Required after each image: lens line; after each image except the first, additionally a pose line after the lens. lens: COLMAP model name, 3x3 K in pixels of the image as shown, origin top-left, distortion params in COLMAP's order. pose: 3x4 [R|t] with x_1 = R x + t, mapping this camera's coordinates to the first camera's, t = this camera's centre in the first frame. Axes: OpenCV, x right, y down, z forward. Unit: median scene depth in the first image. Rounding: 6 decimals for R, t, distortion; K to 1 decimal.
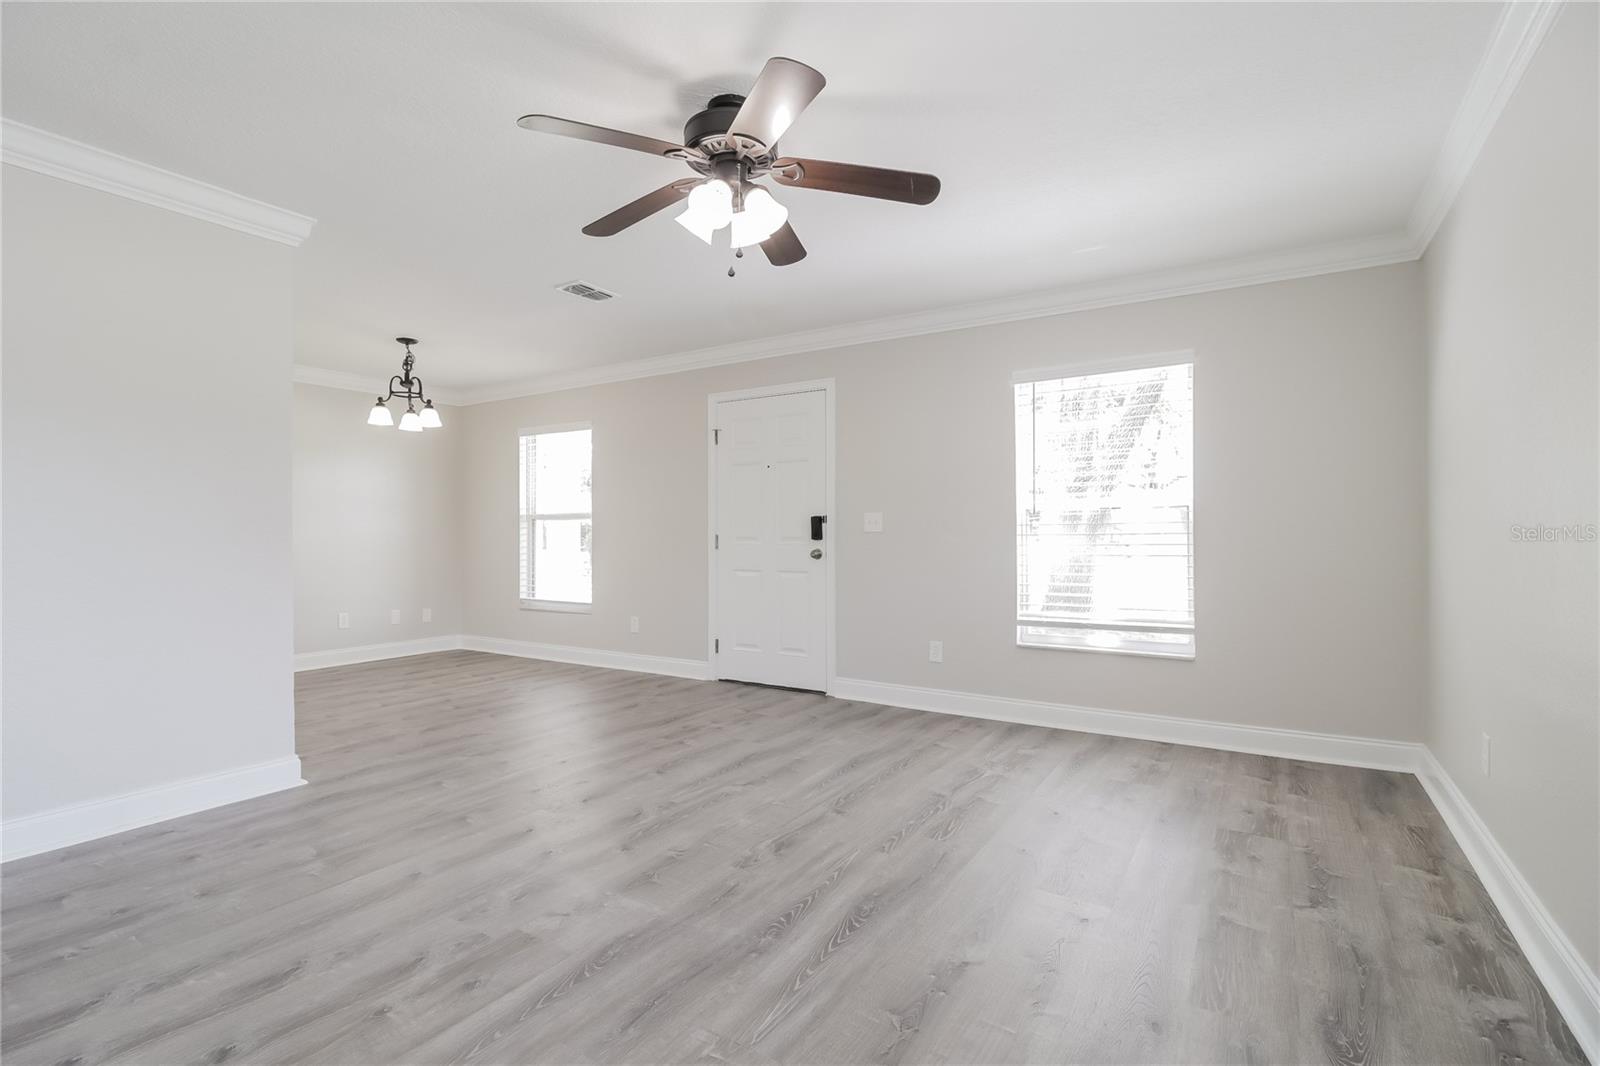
lens RADIAL K [[753.4, 0, 795.8], [0, 753.4, 532.7], [0, 0, 1]] dist [-0.002963, -0.004565]
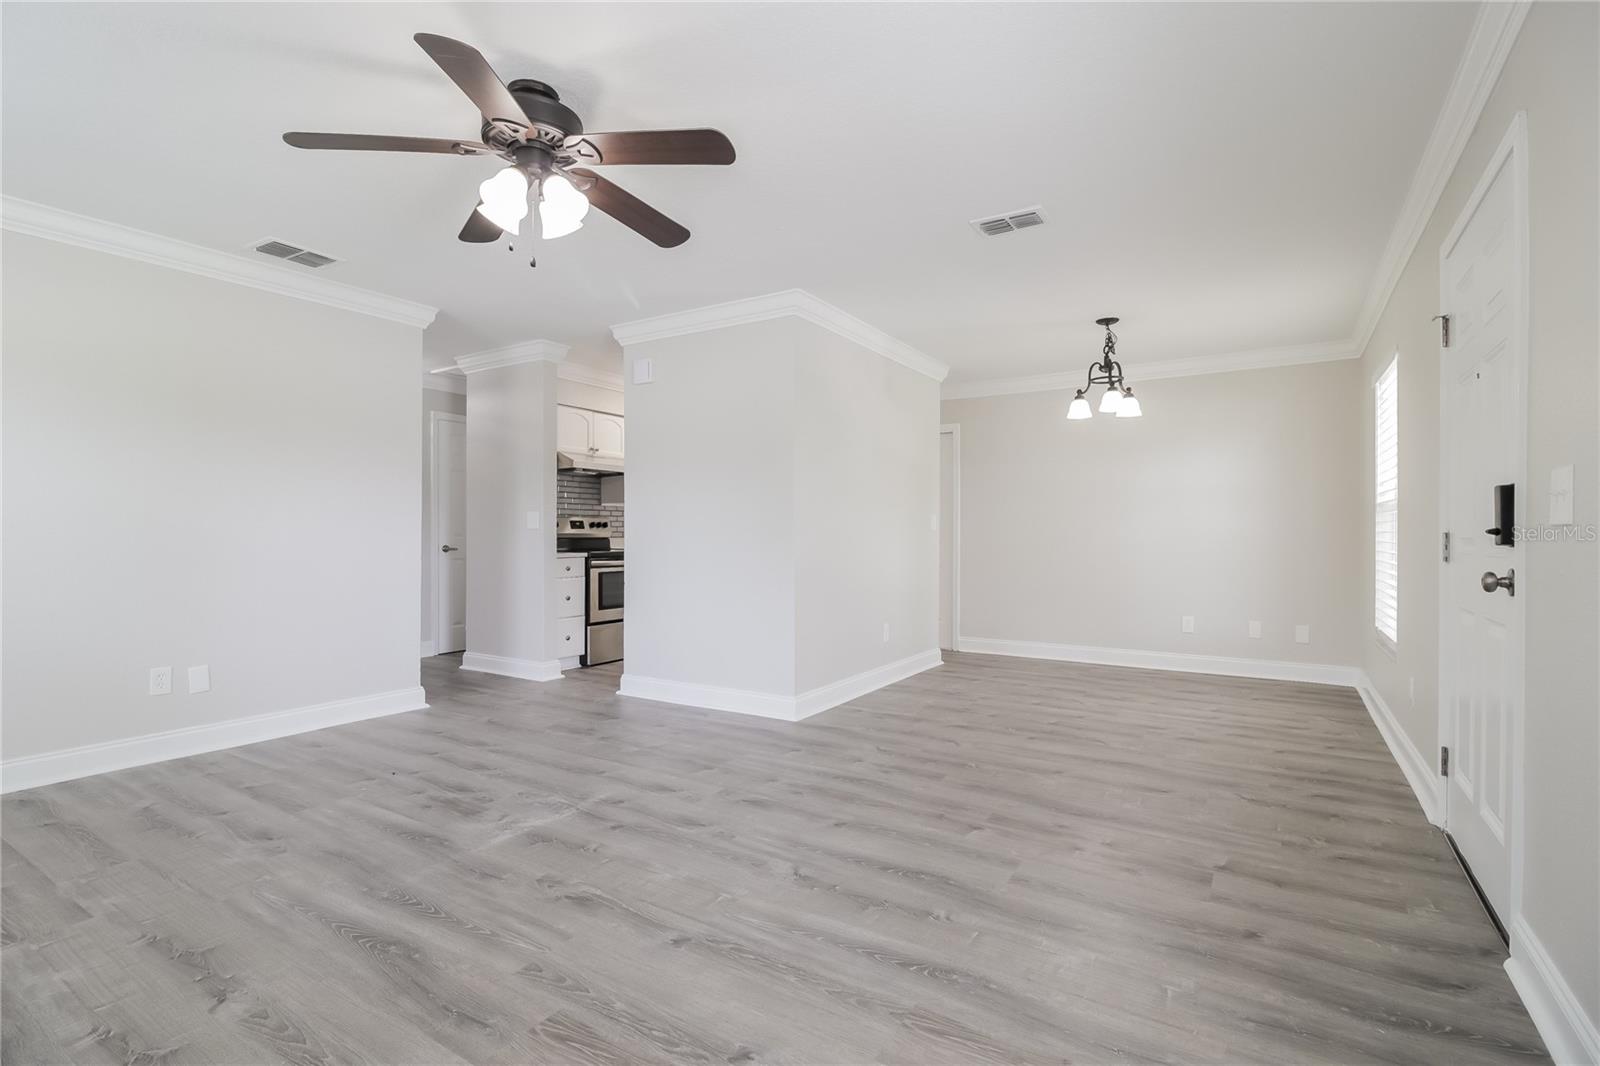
lens RADIAL K [[753.4, 0, 784.3], [0, 753.4, 530.7], [0, 0, 1]] dist [-0.002963, -0.004565]
pose [[-0.013355, -0.001816, -0.999909, 0.814992], [0.001337, 0.999997, -0.001834, 0.004626], [0.999910, -0.001361, -0.013353, 1.230769]]
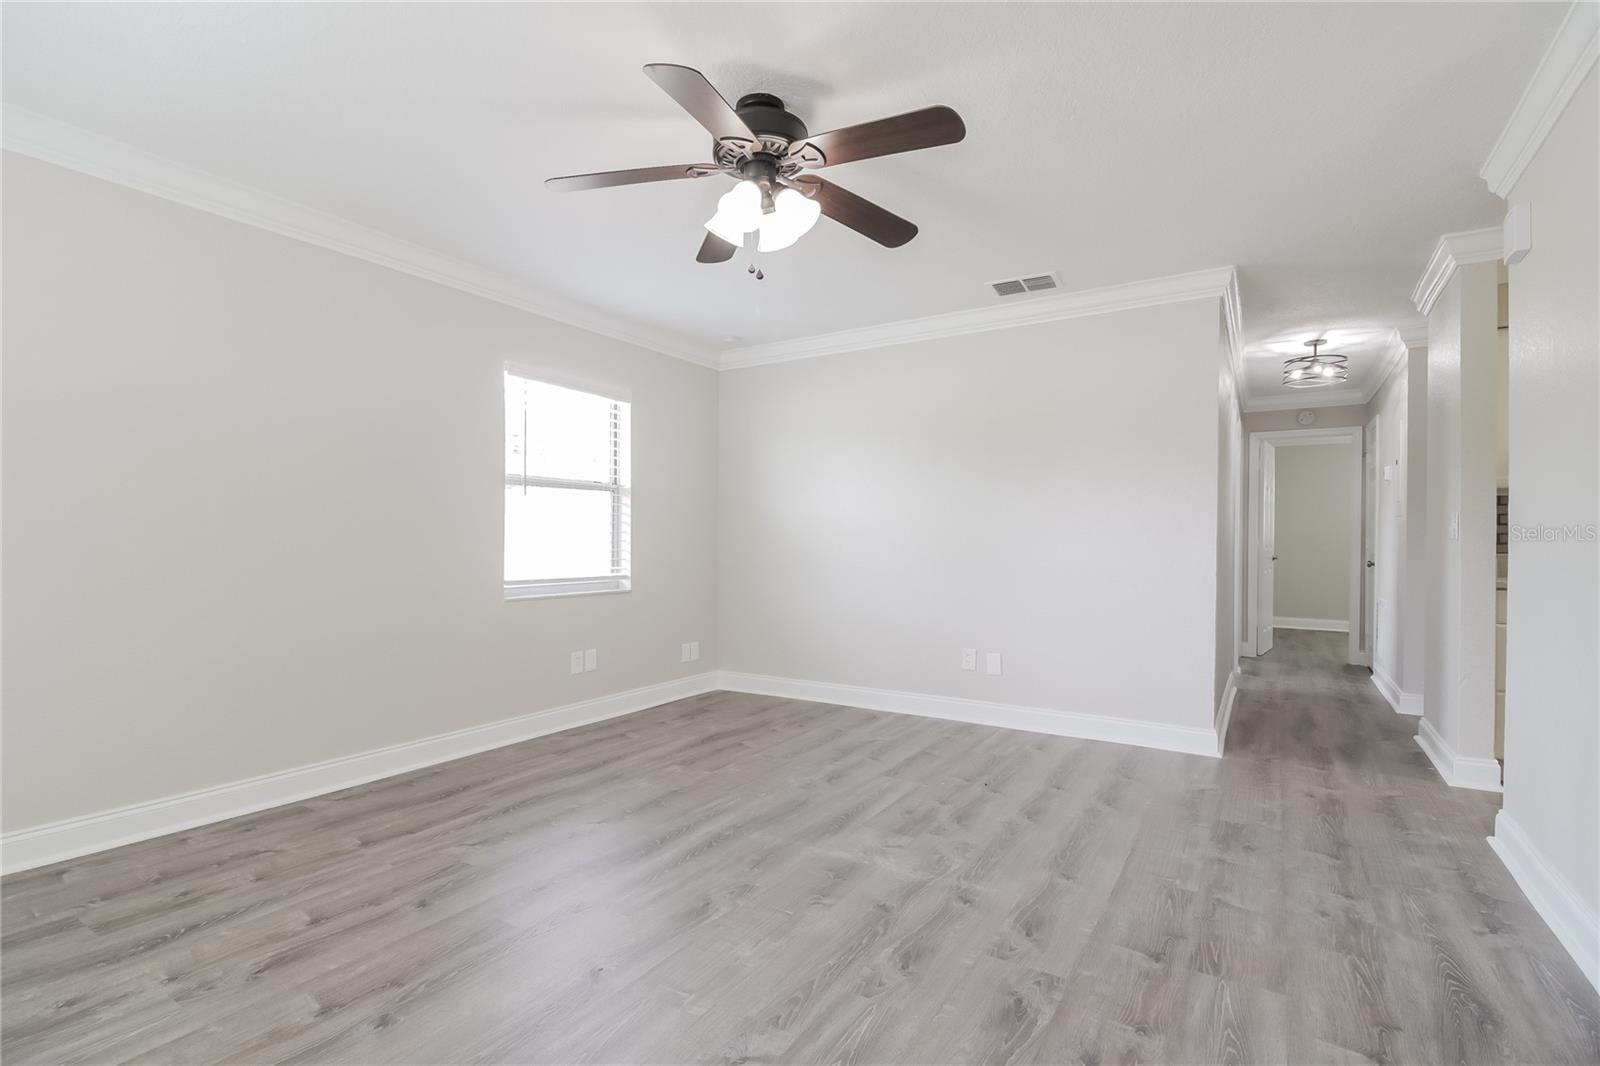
lens RADIAL K [[753.4, 0, 789.5], [0, 753.4, 543.6], [0, 0, 1]] dist [-0.002963, -0.004565]
pose [[-0.999936, -0.005172, 0.010080, -0.124093], [-0.005153, 0.999985, 0.001979, 0.003857], [-0.010090, 0.001927, -0.999947, 1.825816]]
